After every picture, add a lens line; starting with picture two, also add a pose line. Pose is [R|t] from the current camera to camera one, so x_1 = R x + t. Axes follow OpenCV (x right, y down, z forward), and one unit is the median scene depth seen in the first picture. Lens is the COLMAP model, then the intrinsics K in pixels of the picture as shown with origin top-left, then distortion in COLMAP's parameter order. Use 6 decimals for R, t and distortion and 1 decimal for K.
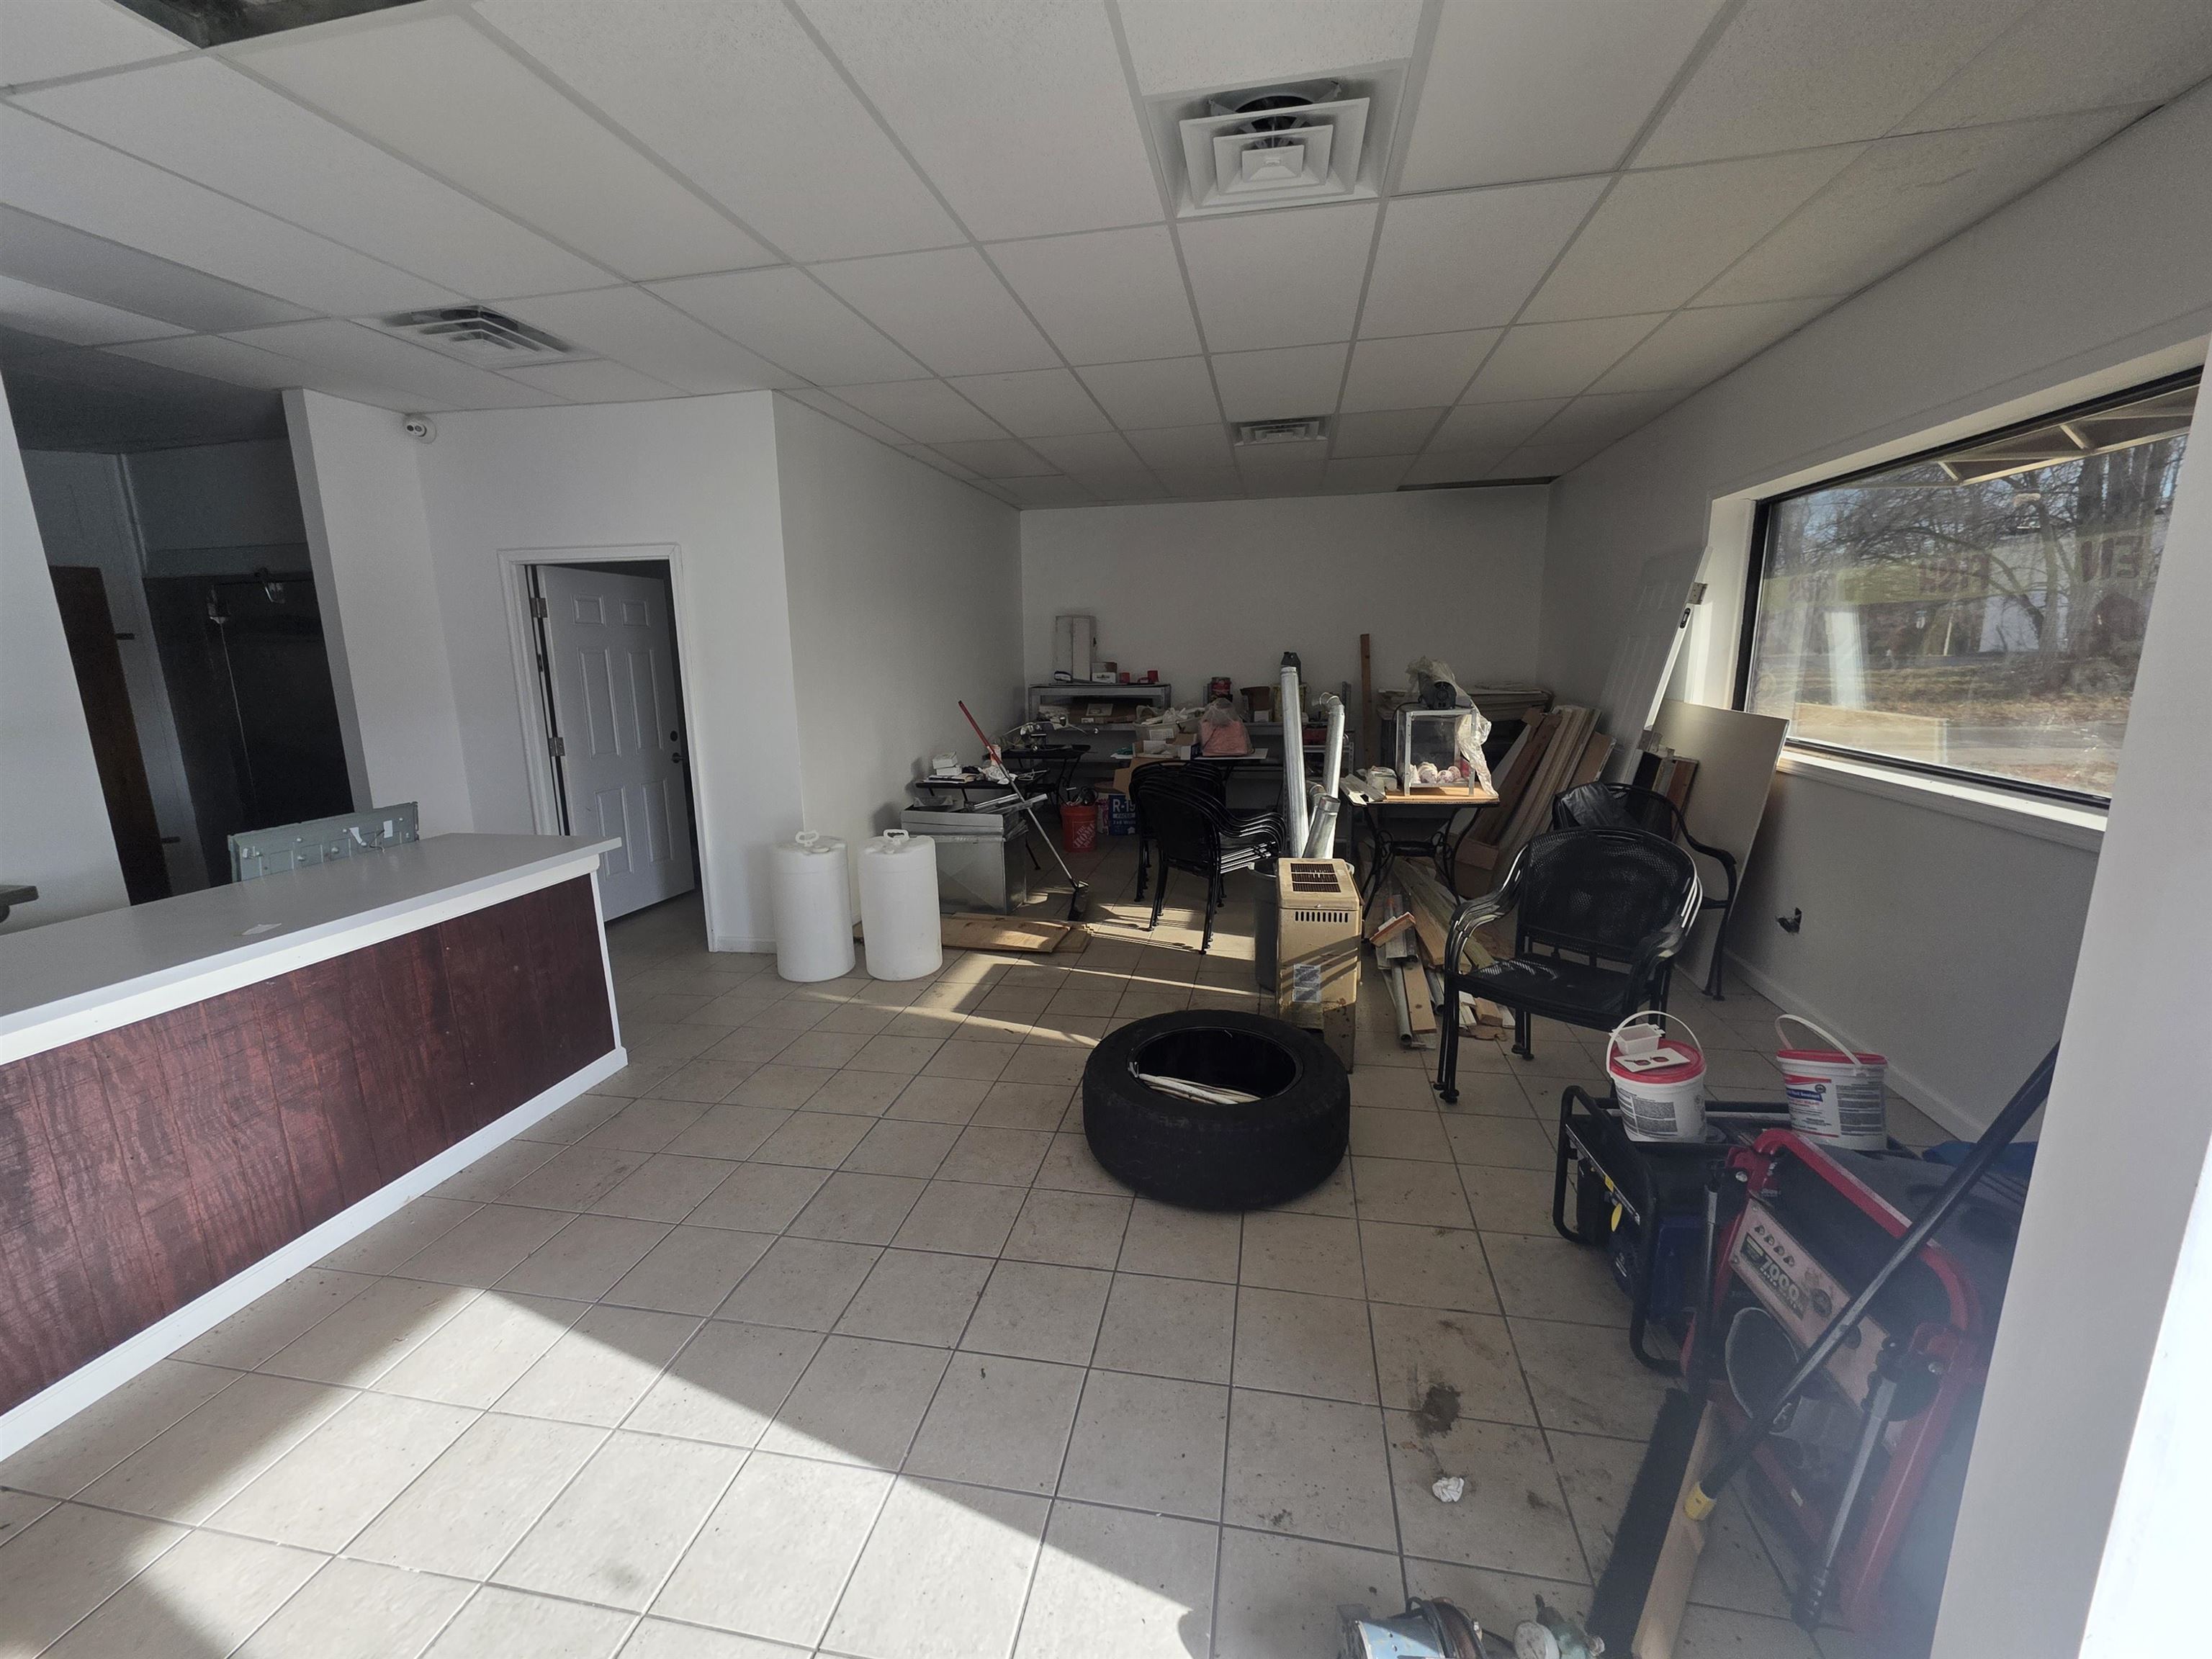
lens RADIAL K [[885.8, 0, 1106.3], [0, 885.8, 826.7], [0, 0, 1]] dist [0.003610, -0.000414]
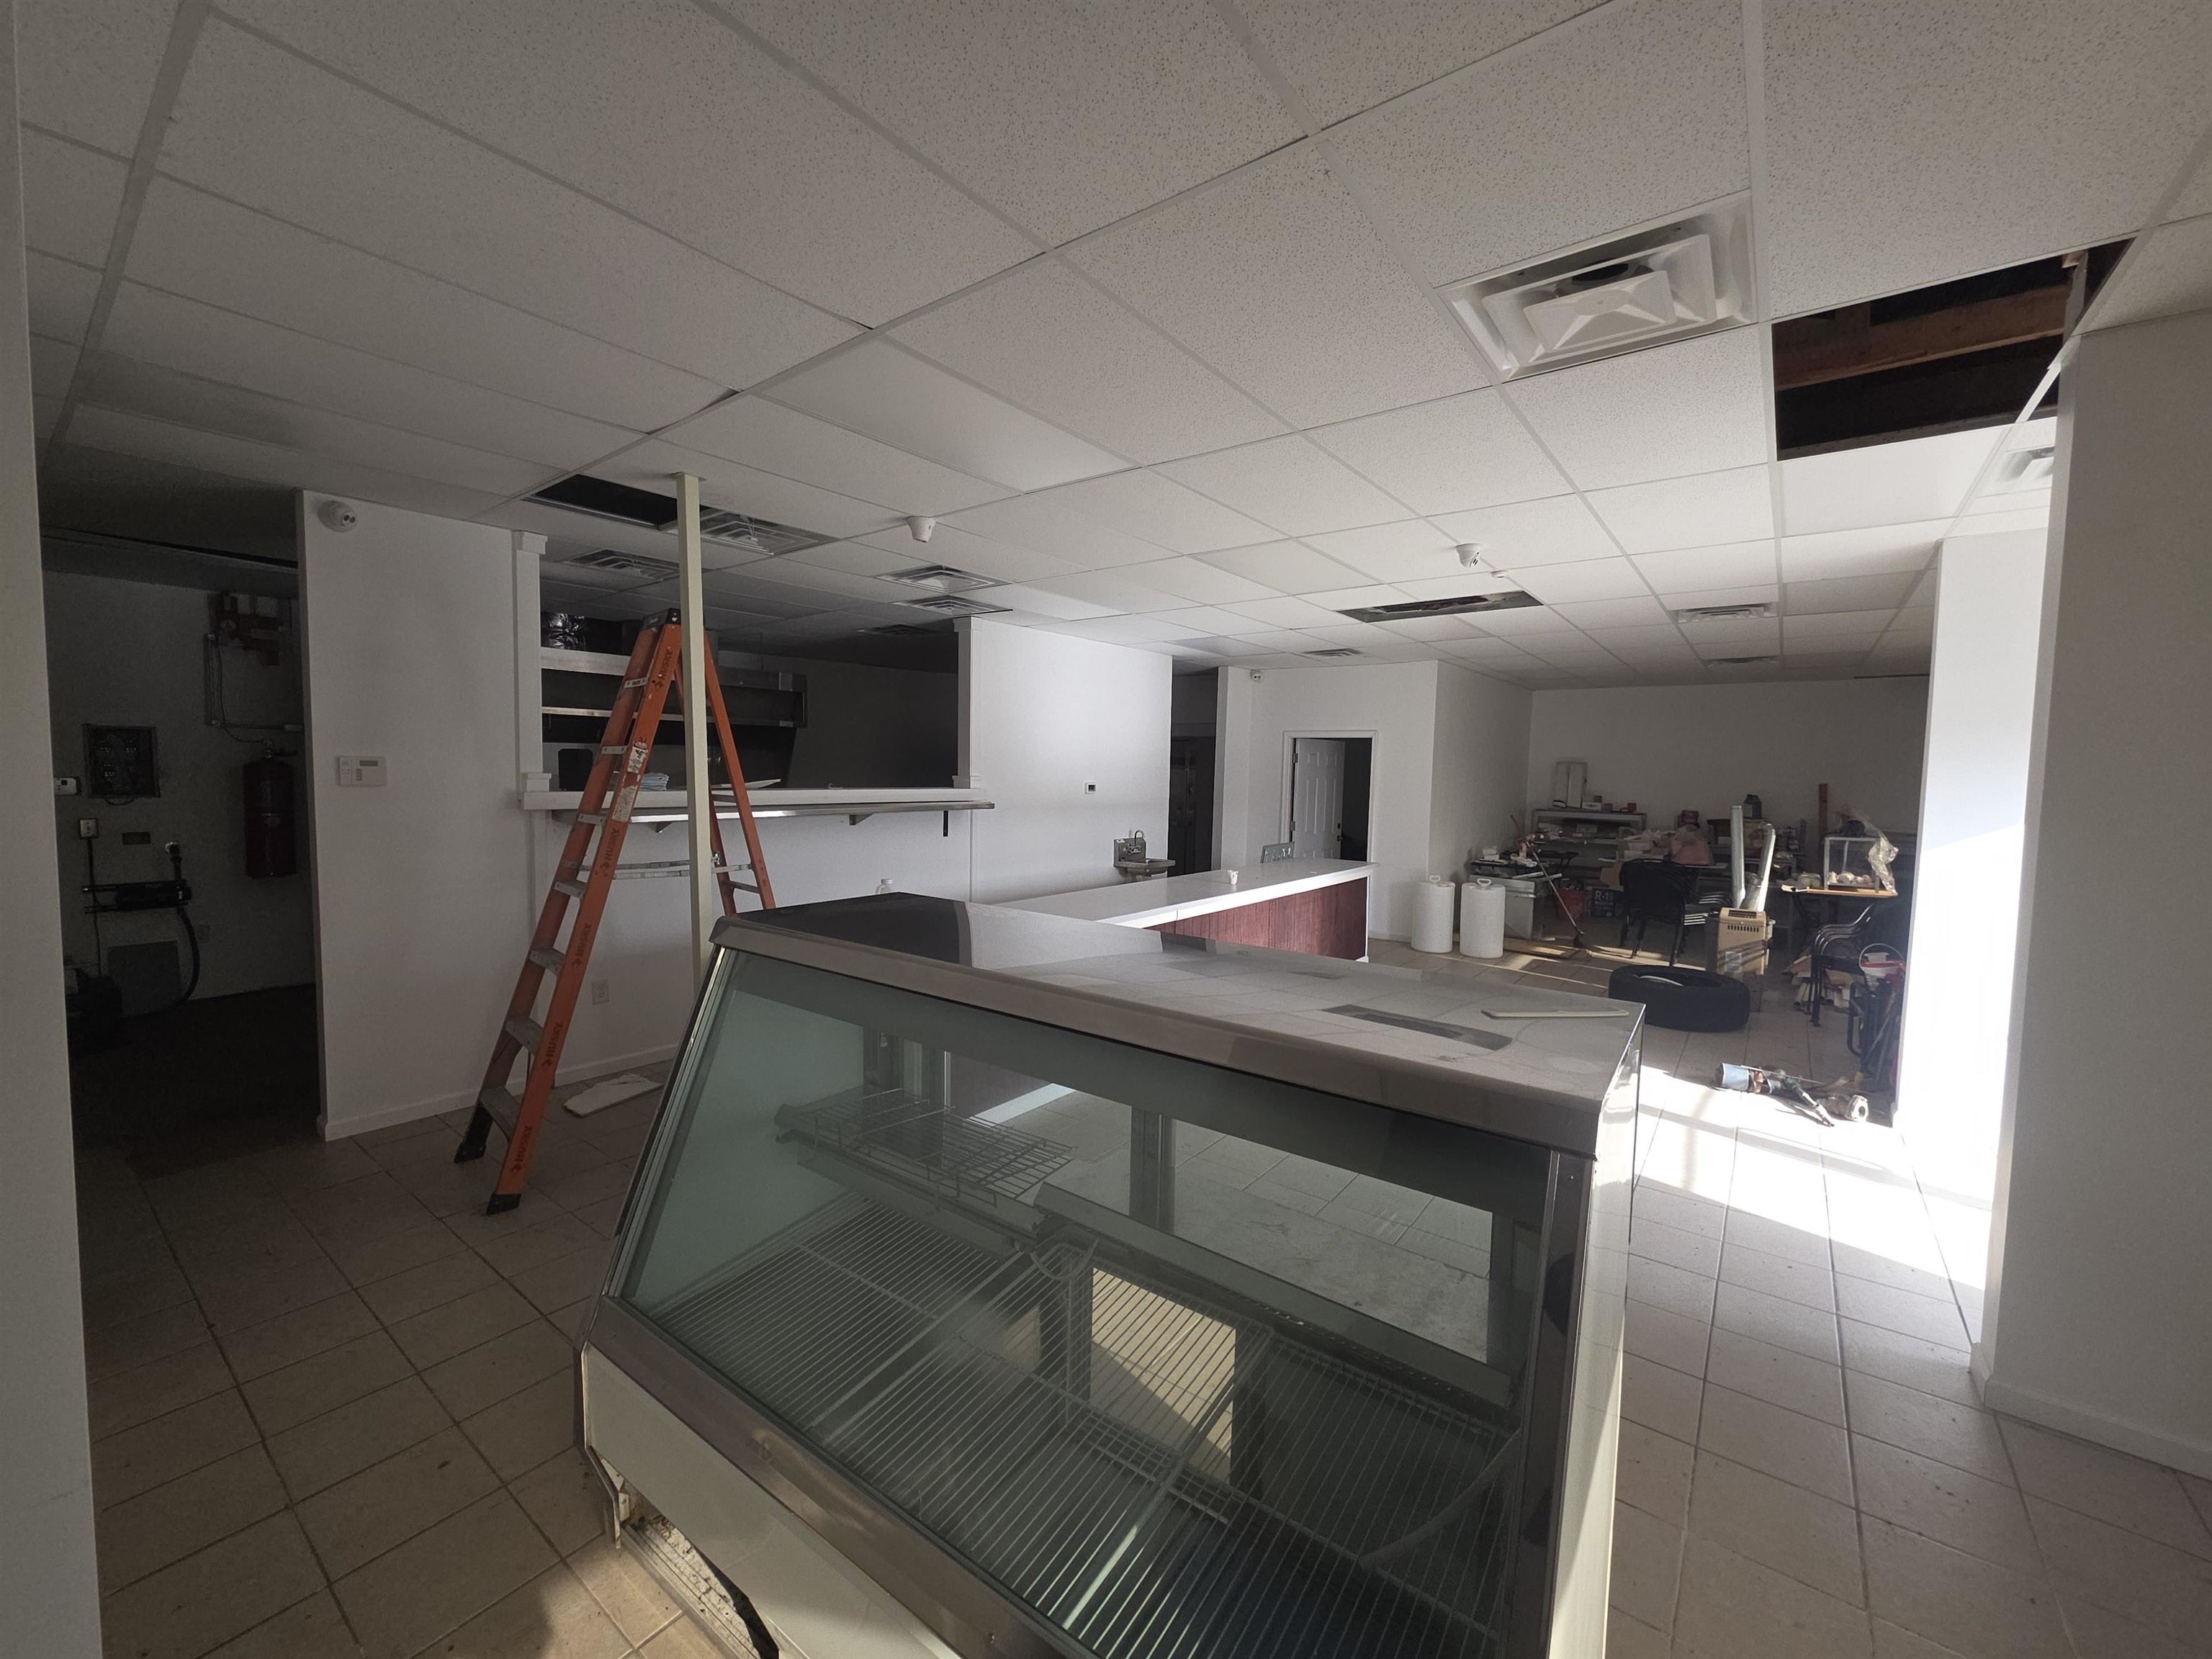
lens RADIAL K [[885.8, 0, 1114.1], [0, 885.8, 829.6], [0, 0, 1]] dist [0.003610, -0.000414]
pose [[0.899744, 0.063084, -0.431835, -0.113723], [-0.117664, 0.987921, -0.100837, 0.152230], [0.420257, 0.141539, 0.896298, -0.876752]]
